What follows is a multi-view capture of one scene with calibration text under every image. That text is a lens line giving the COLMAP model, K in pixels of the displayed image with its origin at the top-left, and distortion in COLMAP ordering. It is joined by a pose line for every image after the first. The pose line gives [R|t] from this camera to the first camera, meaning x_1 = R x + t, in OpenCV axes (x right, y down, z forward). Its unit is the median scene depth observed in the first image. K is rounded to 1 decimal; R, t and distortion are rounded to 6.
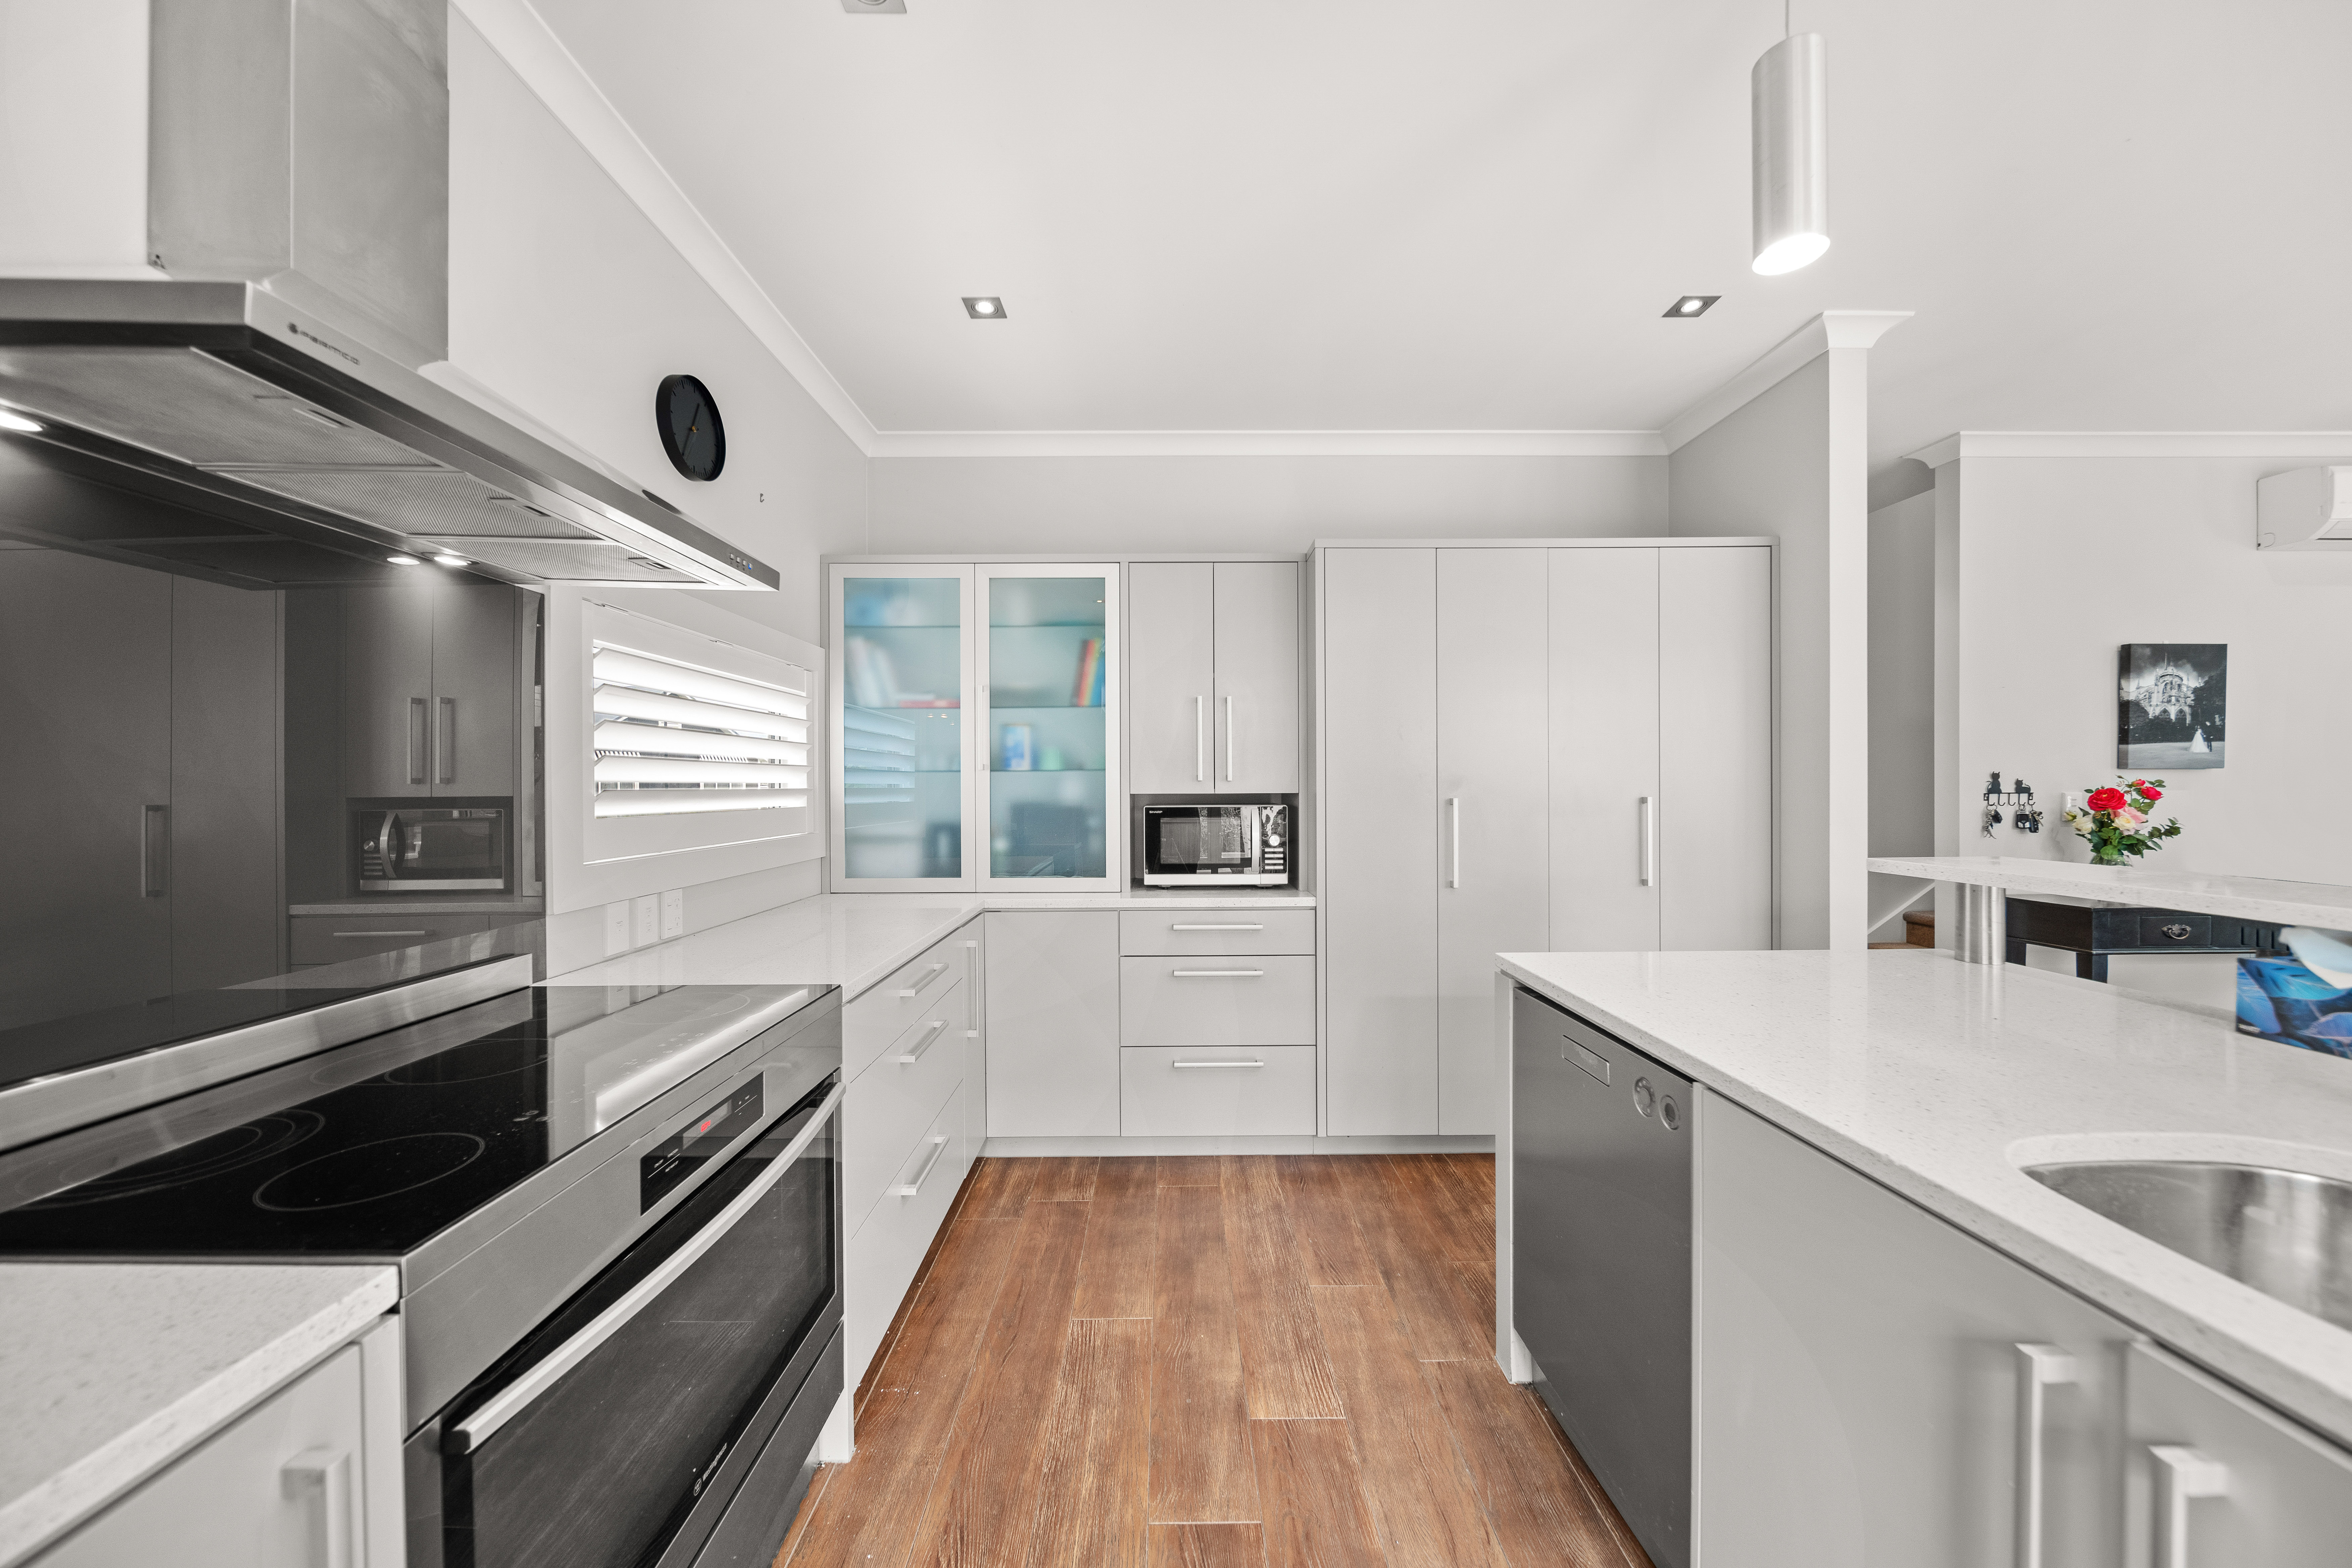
lens RADIAL K [[844.0, 0, 1180.3], [0, 844.0, 781.2], [0, 0, 1]] dist [-0.001071, -0.000164]
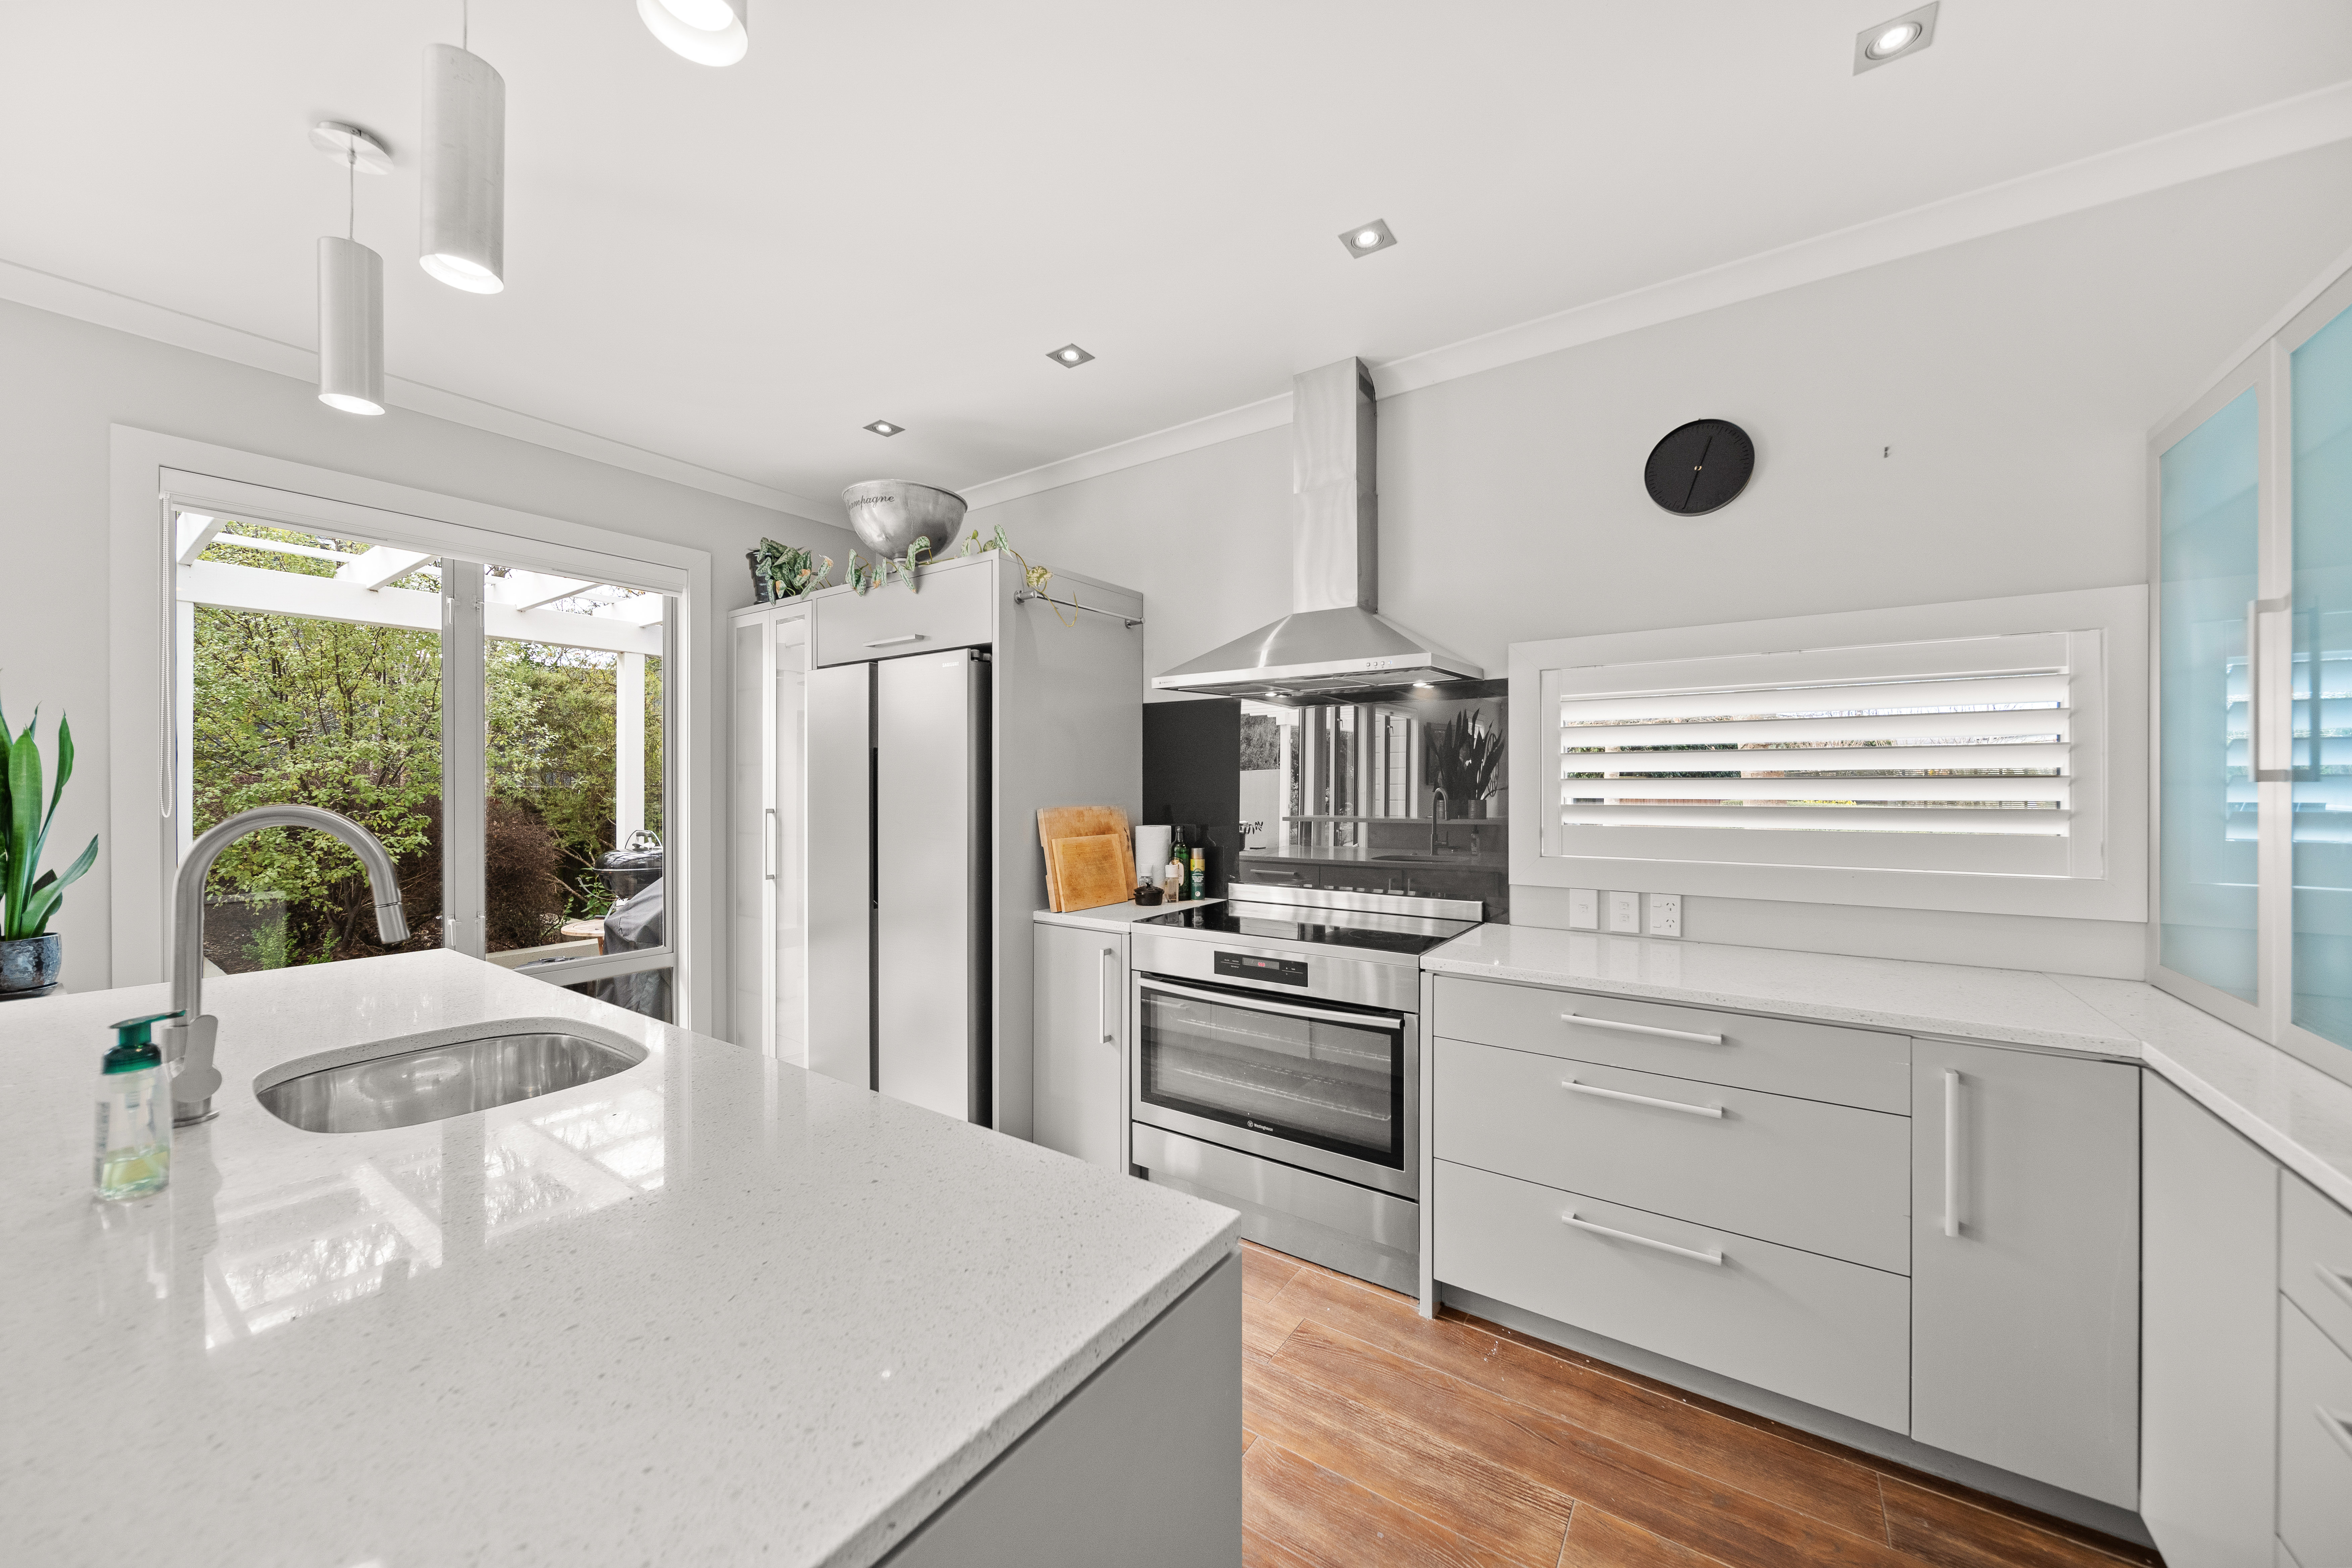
lens RADIAL K [[844.0, 0, 1180.3], [0, 844.0, 781.2], [0, 0, 1]] dist [-0.001071, -0.000164]
pose [[-0.579436, 0.004907, -0.815003, 0.769066], [0.009923, 0.999950, -0.001034, -0.031480], [0.814958, -0.008686, -0.579456, 1.249236]]
